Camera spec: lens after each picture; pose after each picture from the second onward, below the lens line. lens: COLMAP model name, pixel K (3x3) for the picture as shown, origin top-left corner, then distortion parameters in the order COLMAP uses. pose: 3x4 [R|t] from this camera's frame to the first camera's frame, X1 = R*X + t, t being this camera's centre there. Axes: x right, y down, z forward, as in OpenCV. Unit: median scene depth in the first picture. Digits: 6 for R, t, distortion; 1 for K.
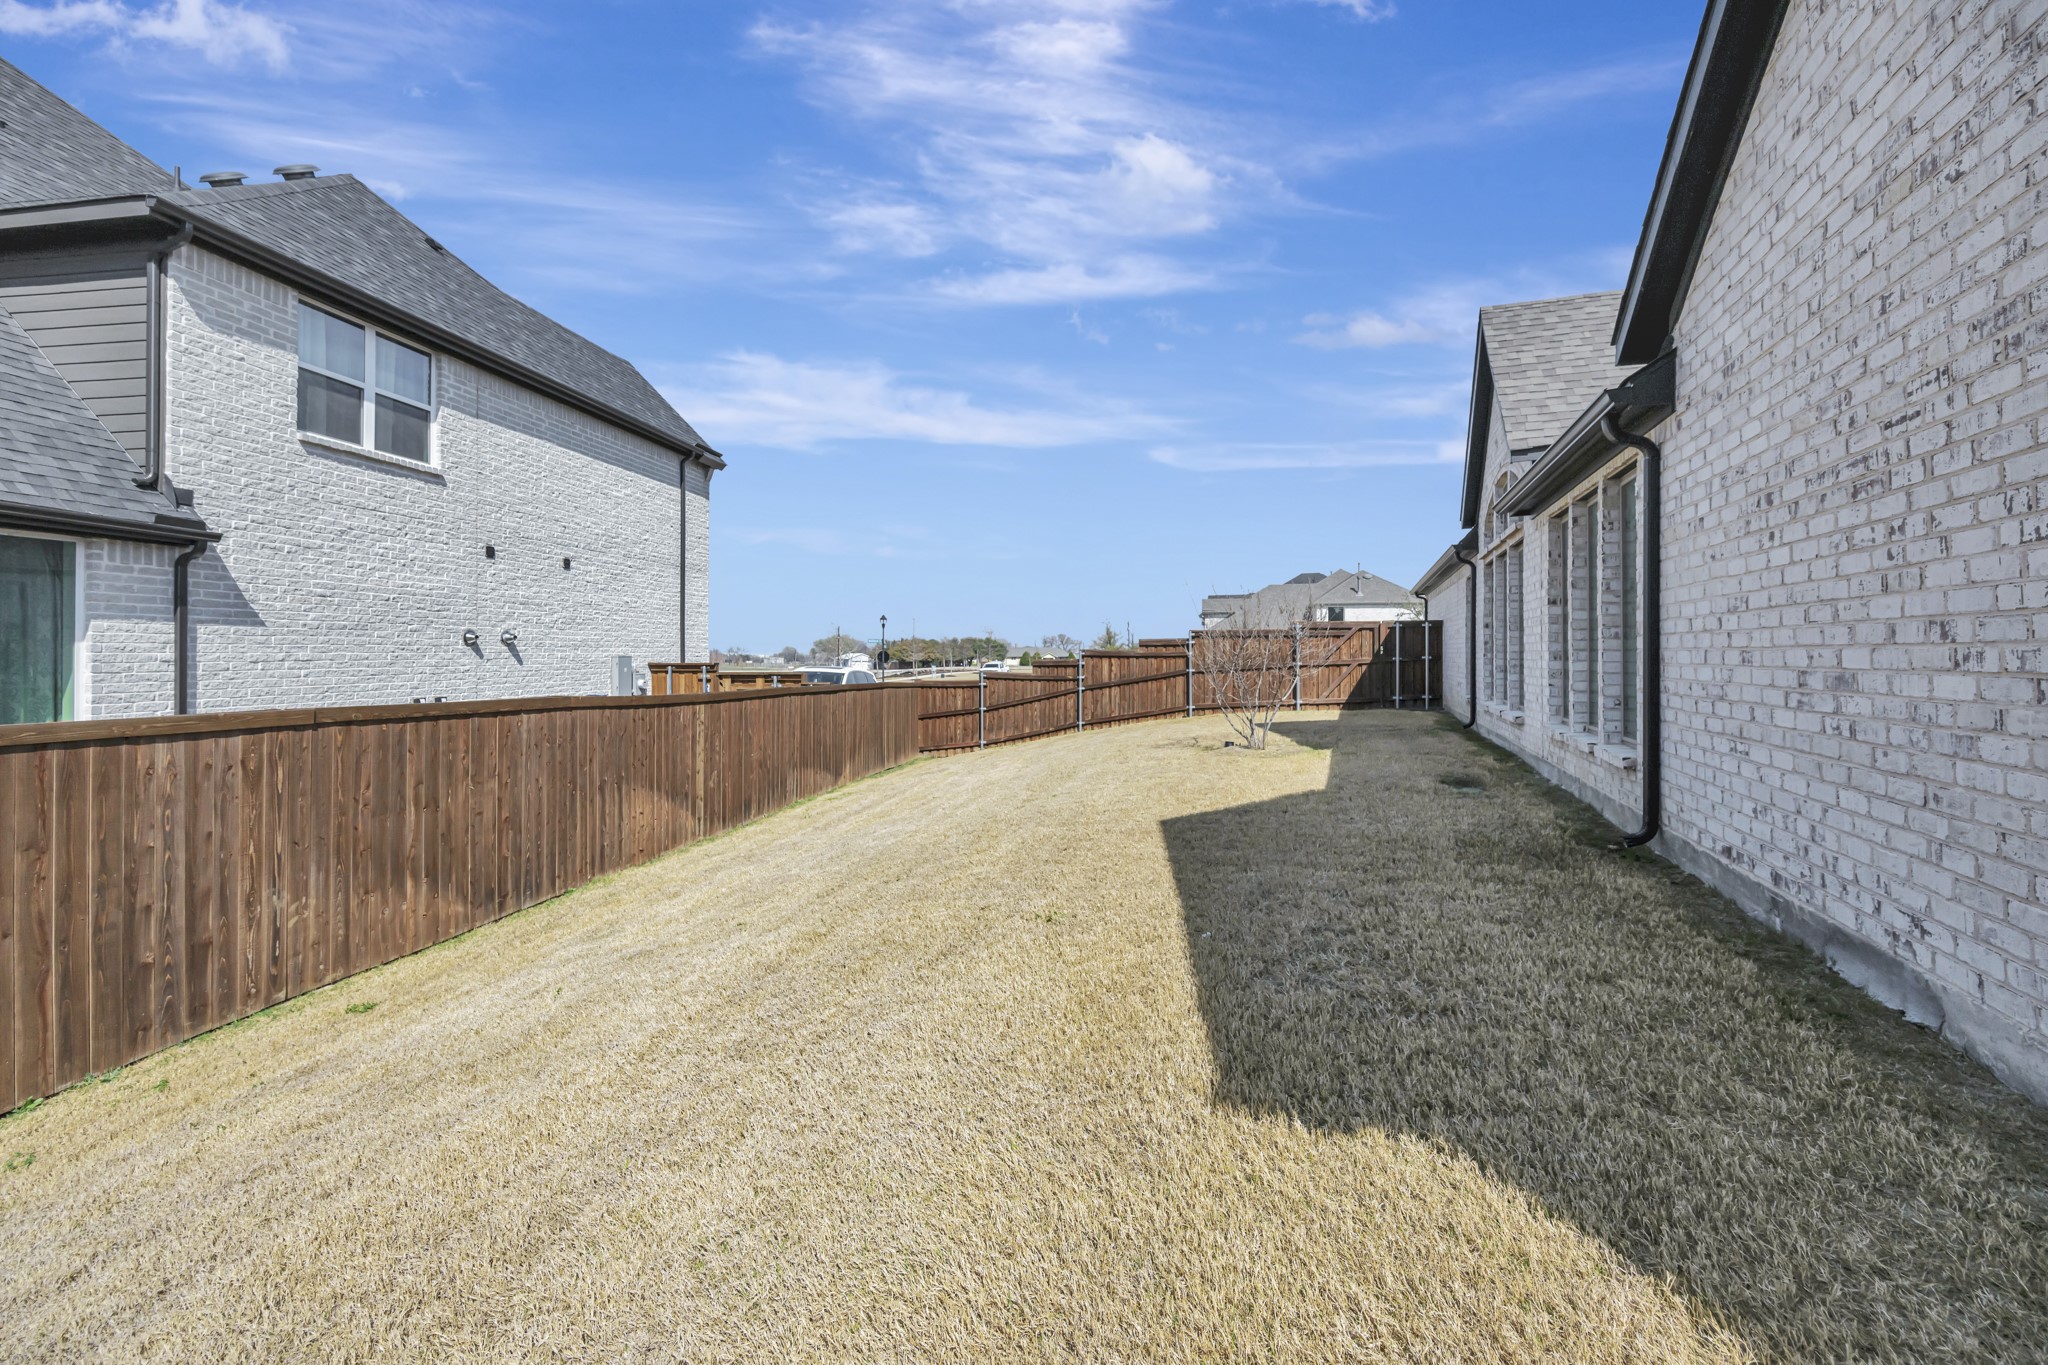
lens RADIAL K [[829.6, 0, 1025.9], [0, 829.6, 672.6], [0, 0, 1]] dist [-0.000288, 0.000176]
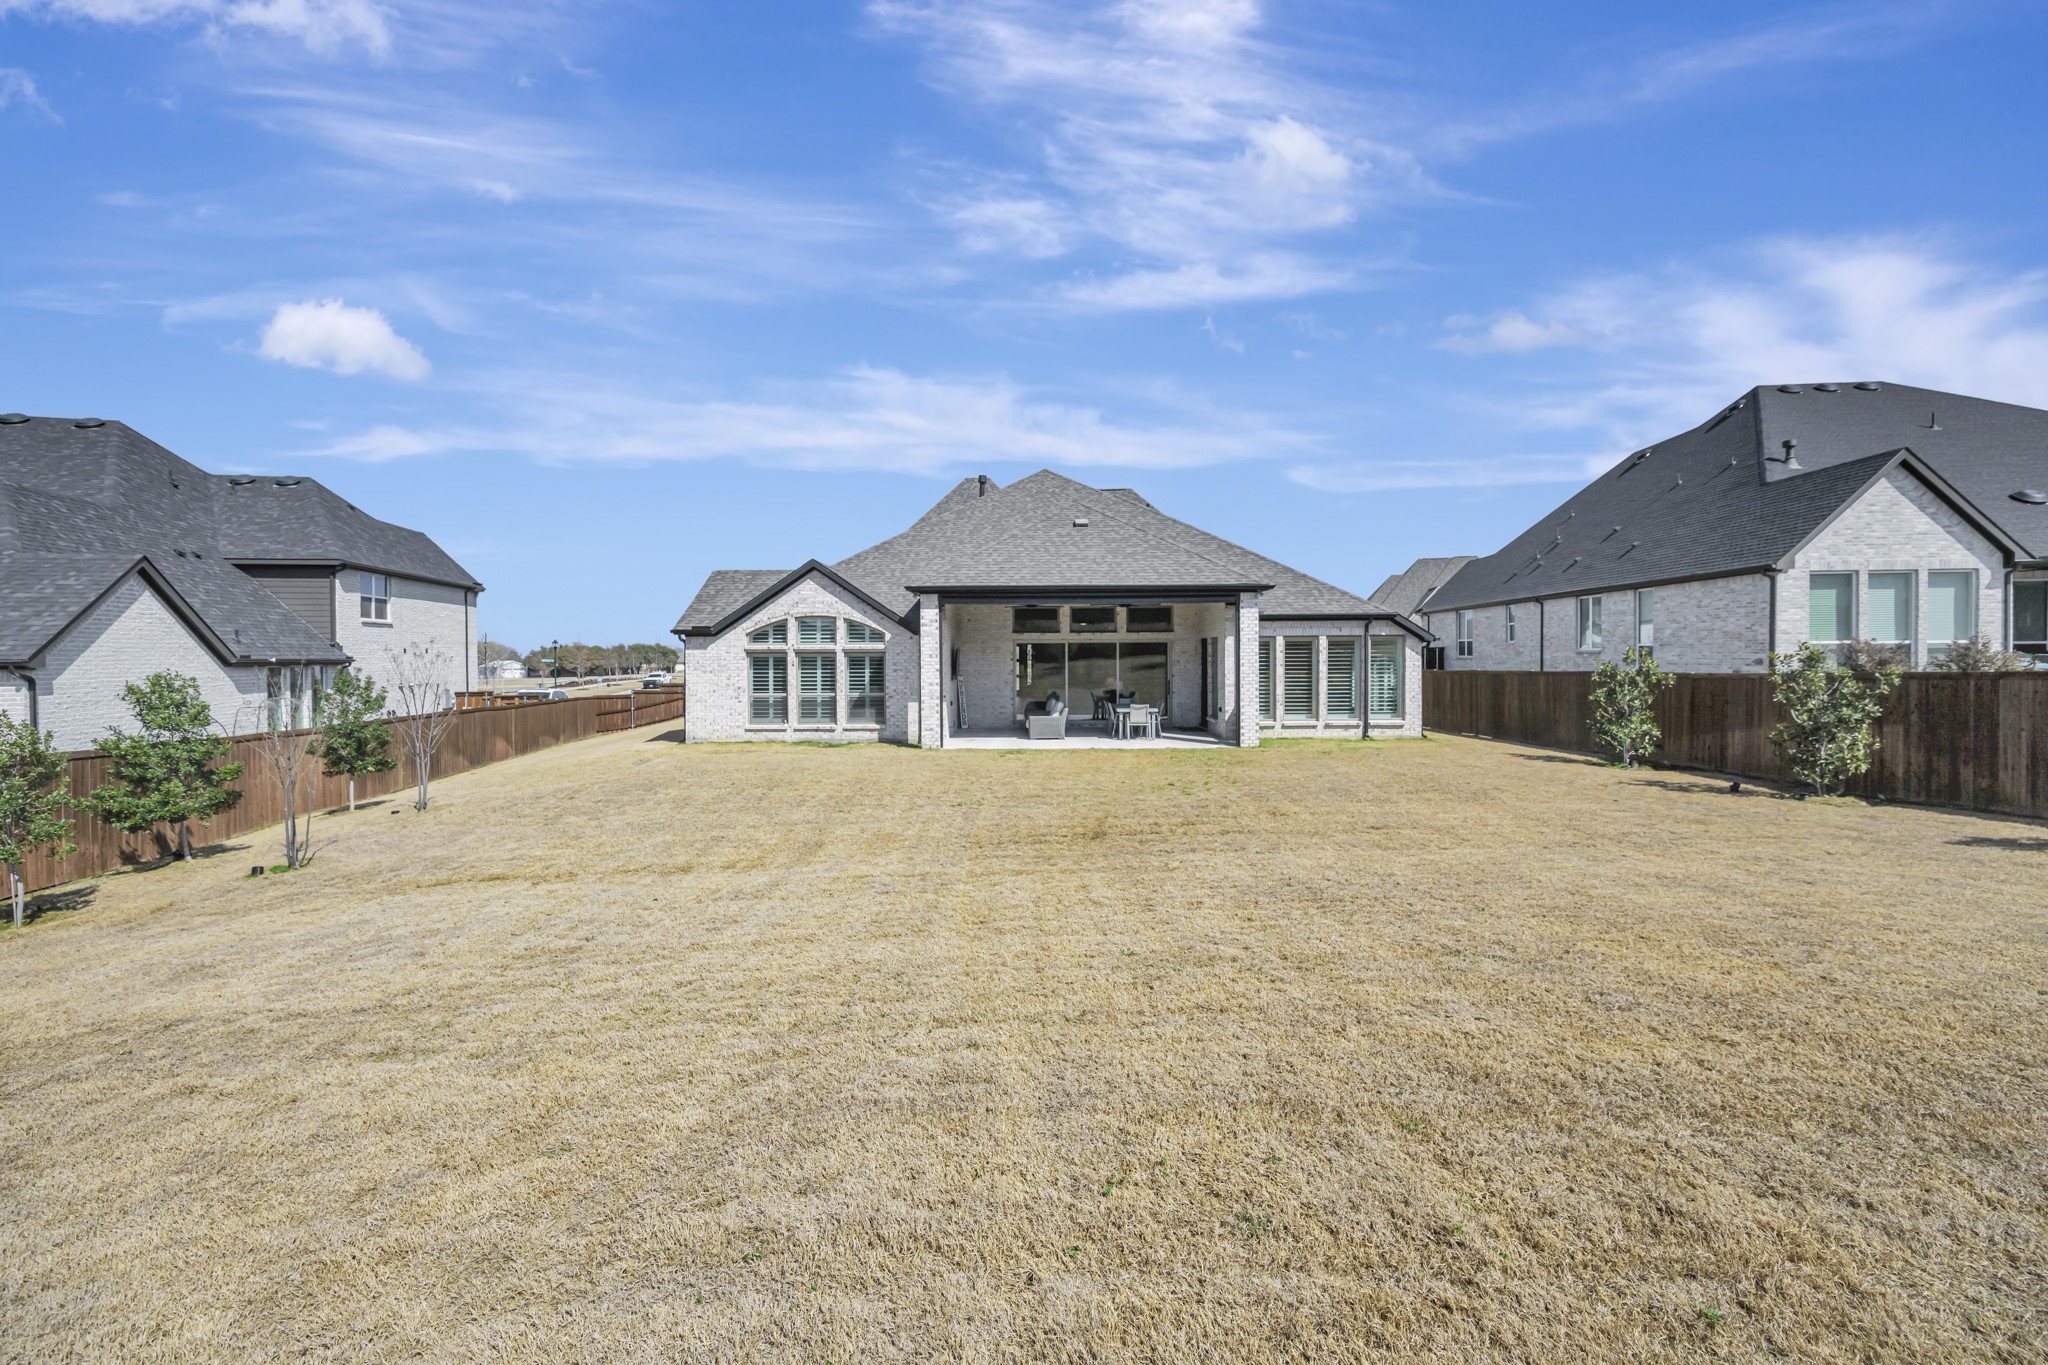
lens RADIAL K [[829.6, 0, 1024.1], [0, 829.6, 671.9], [0, 0, 1]] dist [-0.000288, 0.000176]
pose [[0.934313, -0.017891, 0.356004, 0.140654], [0.018020, 0.999833, 0.002953, -0.040451], [-0.355998, 0.003656, 0.934480, -1.407039]]
